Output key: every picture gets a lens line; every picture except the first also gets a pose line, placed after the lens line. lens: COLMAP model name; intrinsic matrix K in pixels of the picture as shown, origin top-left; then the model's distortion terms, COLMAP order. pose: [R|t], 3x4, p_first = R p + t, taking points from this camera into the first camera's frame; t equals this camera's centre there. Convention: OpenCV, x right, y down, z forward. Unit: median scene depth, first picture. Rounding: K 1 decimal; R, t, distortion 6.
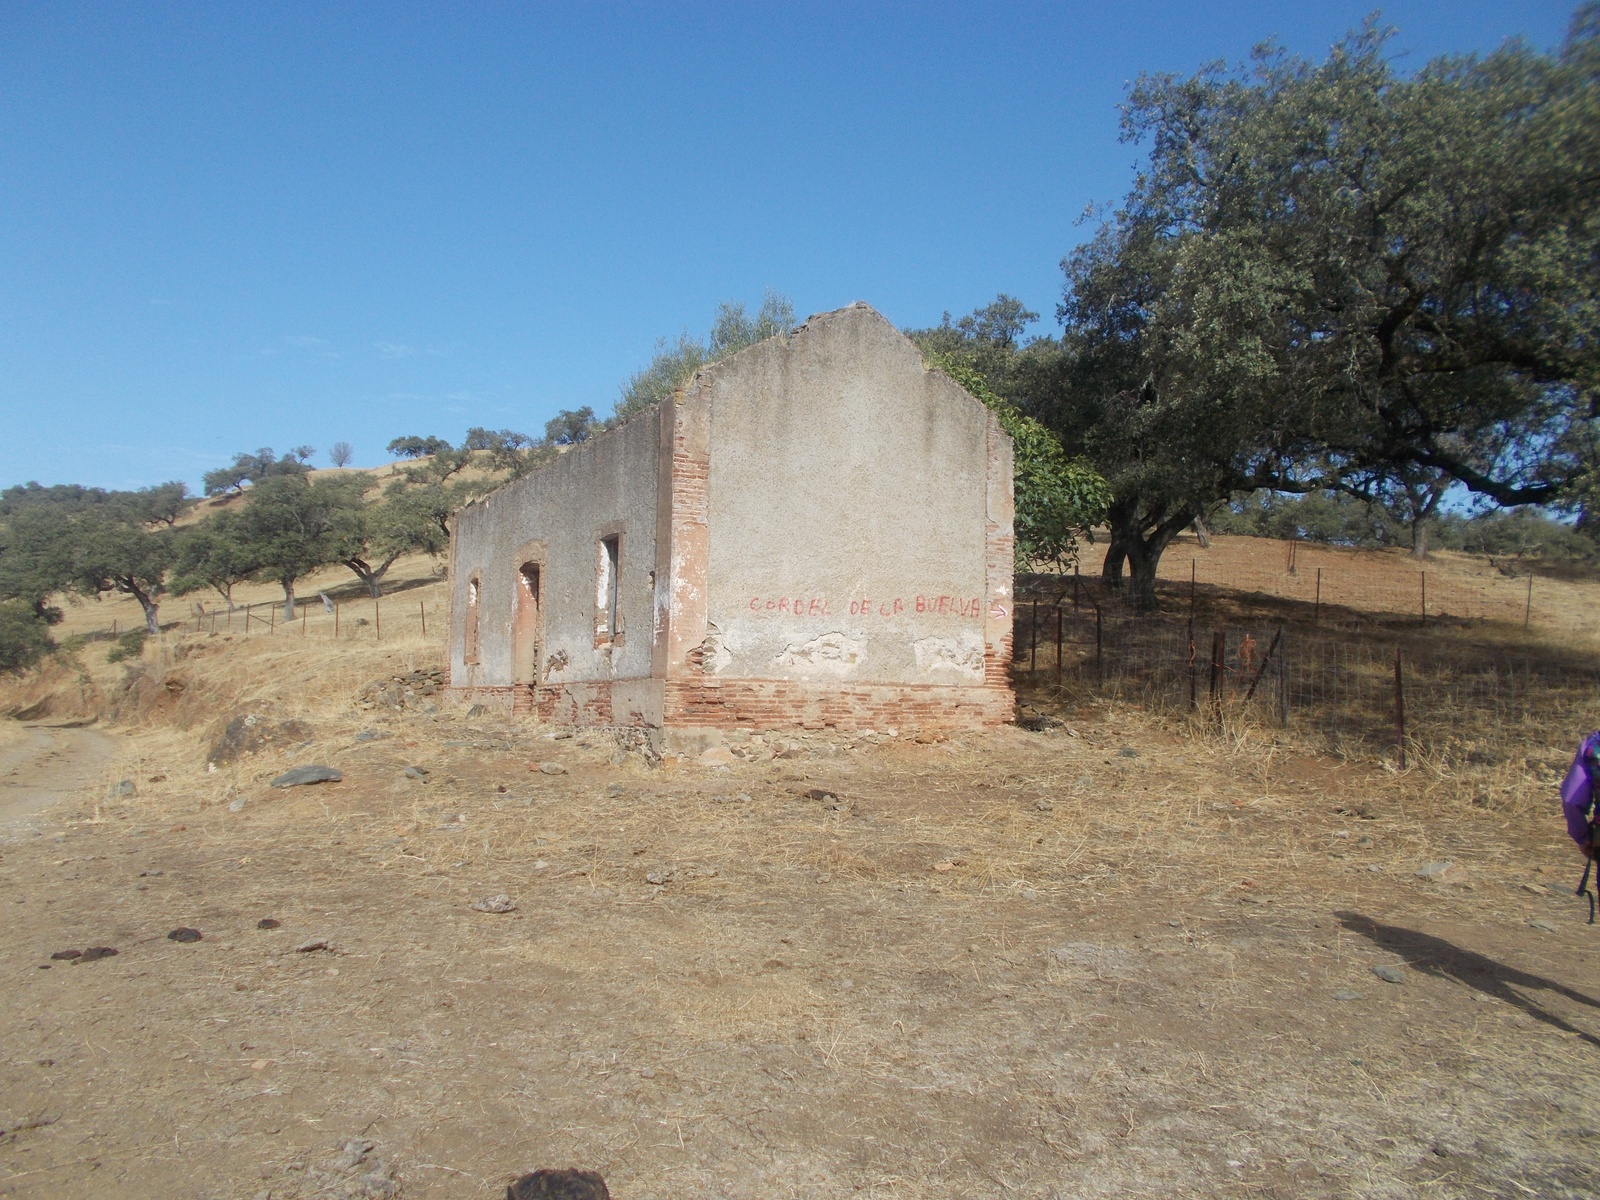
lens RADIAL K [[1231.1, 0, 800.7], [0, 1231.1, 597.3], [0, 0, 1]] dist [0.012562, 0.002335]
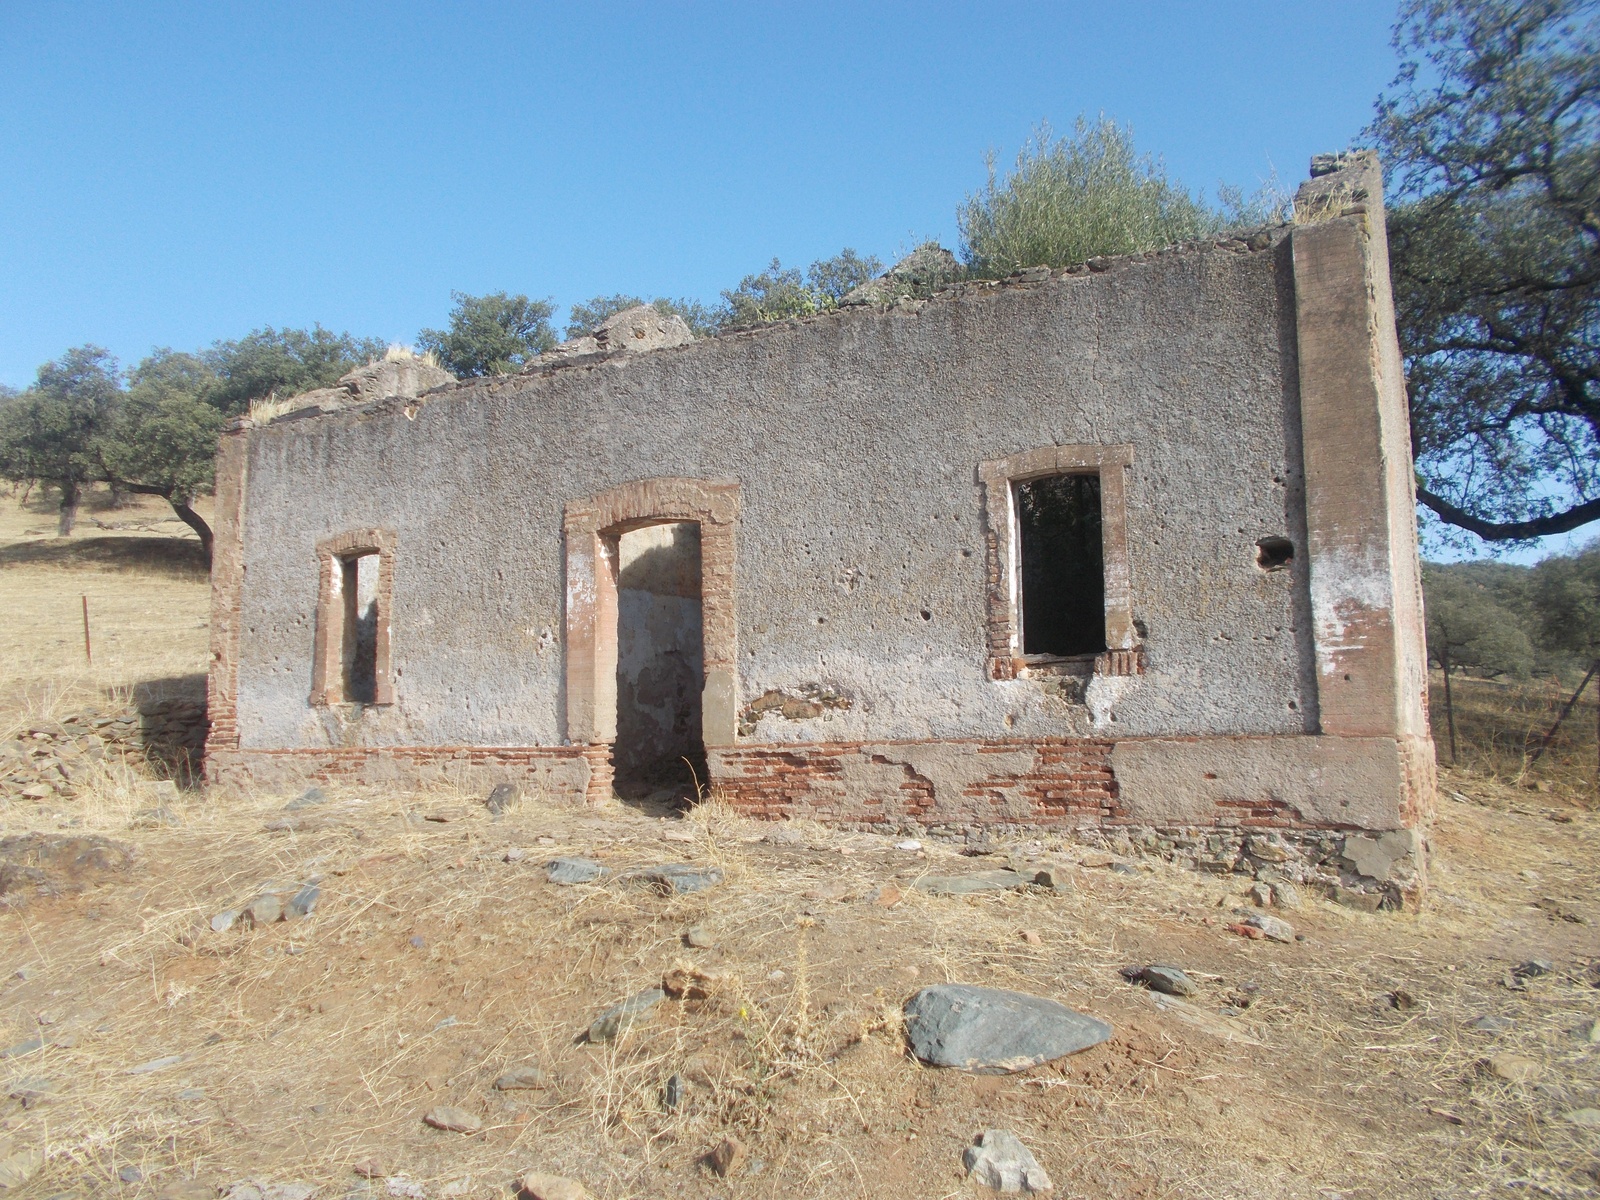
lens RADIAL K [[1231.1, 0, 792.0], [0, 1231.1, 595.9], [0, 0, 1]] dist [0.012562, 0.002335]
pose [[0.840110, 0.043745, 0.540650, -0.503571], [-0.028079, 0.998914, -0.037193, 0.026649], [-0.541689, 0.016065, 0.840425, 0.561782]]
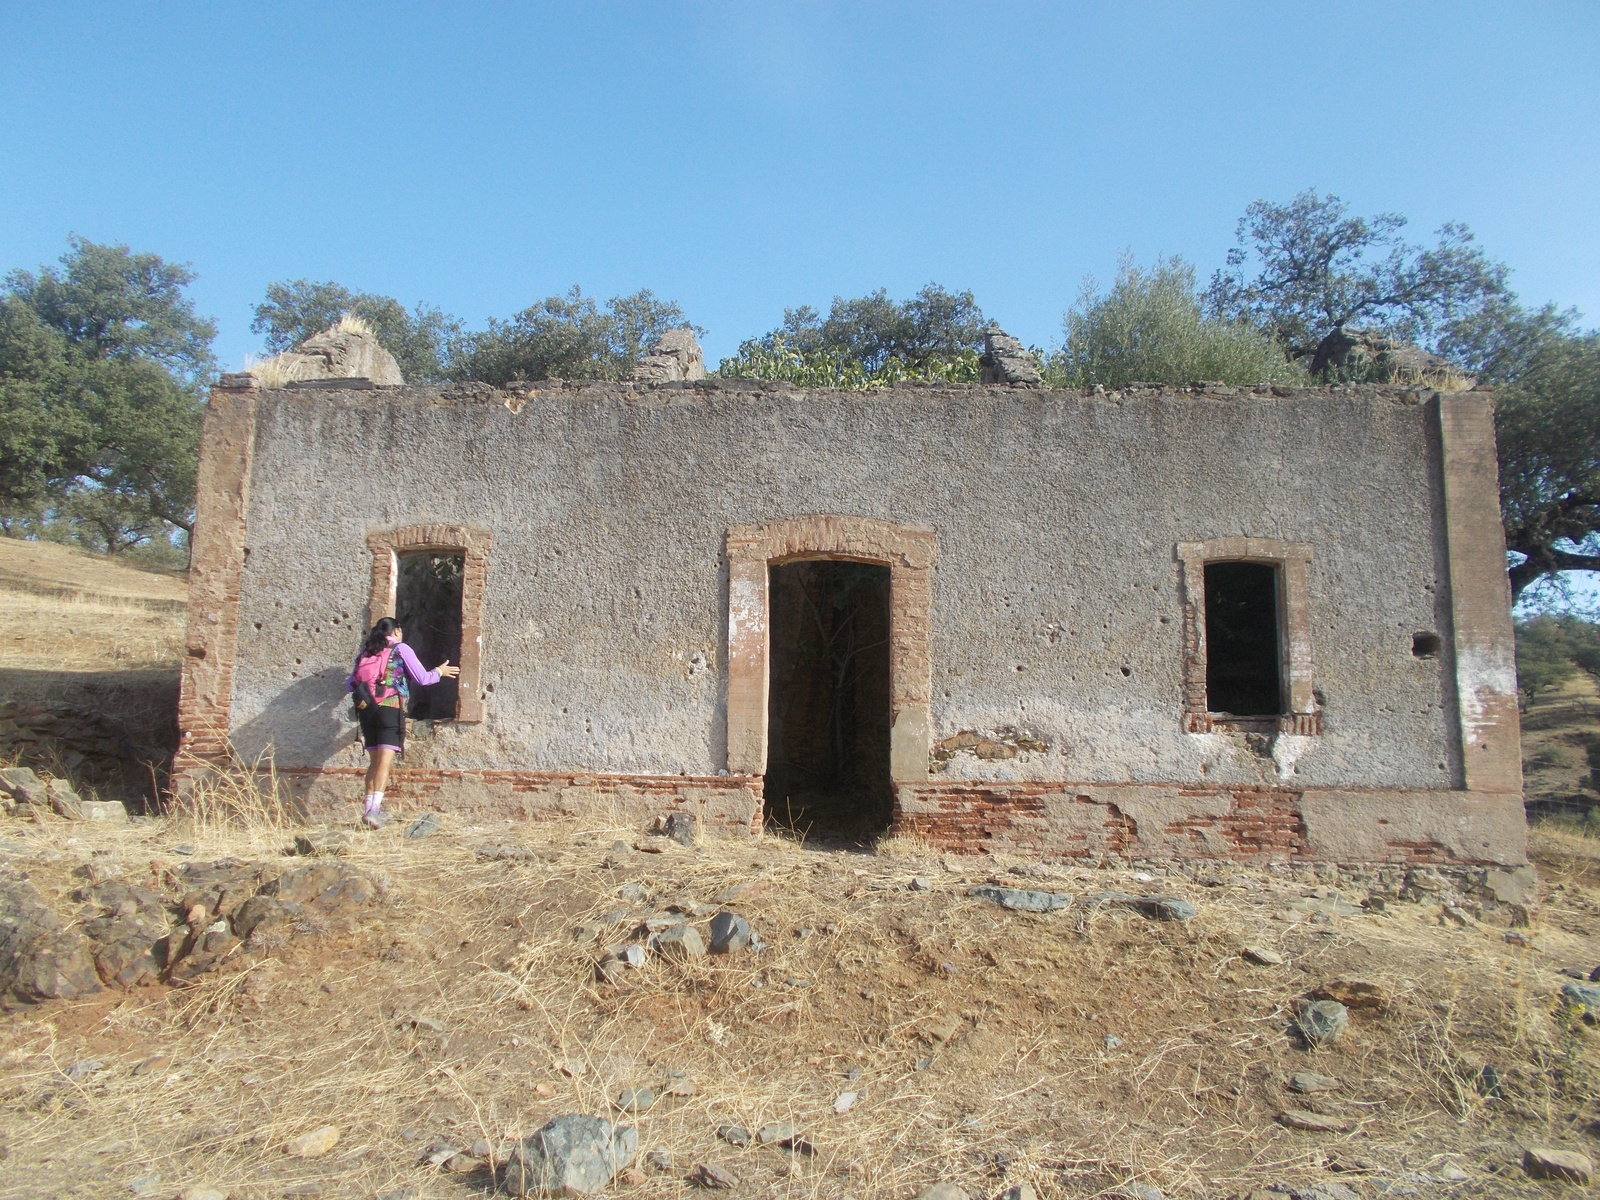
lens RADIAL K [[1231.1, 0, 796.3], [0, 1231.1, 598.5], [0, 0, 1]] dist [0.012562, 0.002335]
pose [[0.529871, 0.133754, 0.837464, -0.752097], [-0.092050, 0.990721, -0.099991, 0.052448], [-0.843068, -0.024106, 0.537266, 0.788876]]
